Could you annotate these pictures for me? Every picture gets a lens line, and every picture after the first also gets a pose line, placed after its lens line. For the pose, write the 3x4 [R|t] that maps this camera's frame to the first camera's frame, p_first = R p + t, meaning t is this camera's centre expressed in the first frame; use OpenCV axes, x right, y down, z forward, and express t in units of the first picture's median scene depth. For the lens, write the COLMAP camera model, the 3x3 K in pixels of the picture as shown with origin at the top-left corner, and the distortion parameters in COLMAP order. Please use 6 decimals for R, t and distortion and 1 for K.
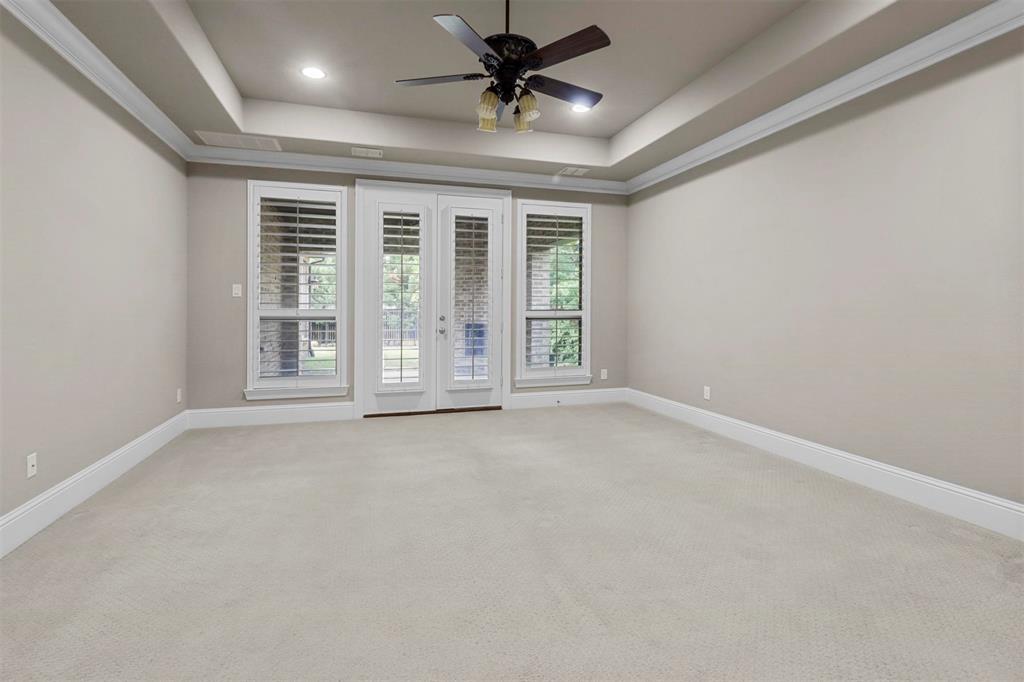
lens RADIAL K [[478.7, 0, 506.9], [0, 478.7, 314.3], [0, 0, 1]] dist [0.003353, 0.000107]
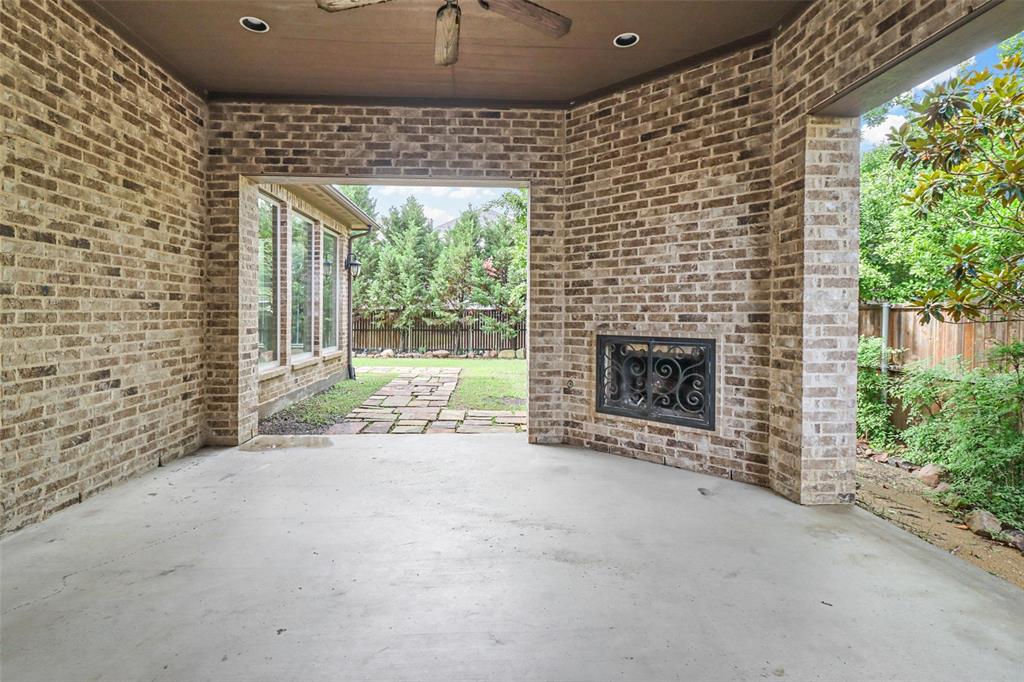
lens RADIAL K [[478.7, 0, 506.9], [0, 478.7, 314.3], [0, 0, 1]] dist [0.003353, 0.000107]
pose [[0.973036, 0.004387, -0.230613, -0.047562], [-0.006255, 0.999953, -0.007369, 0.003571], [0.230570, 0.008612, 0.973018, 0.408639]]
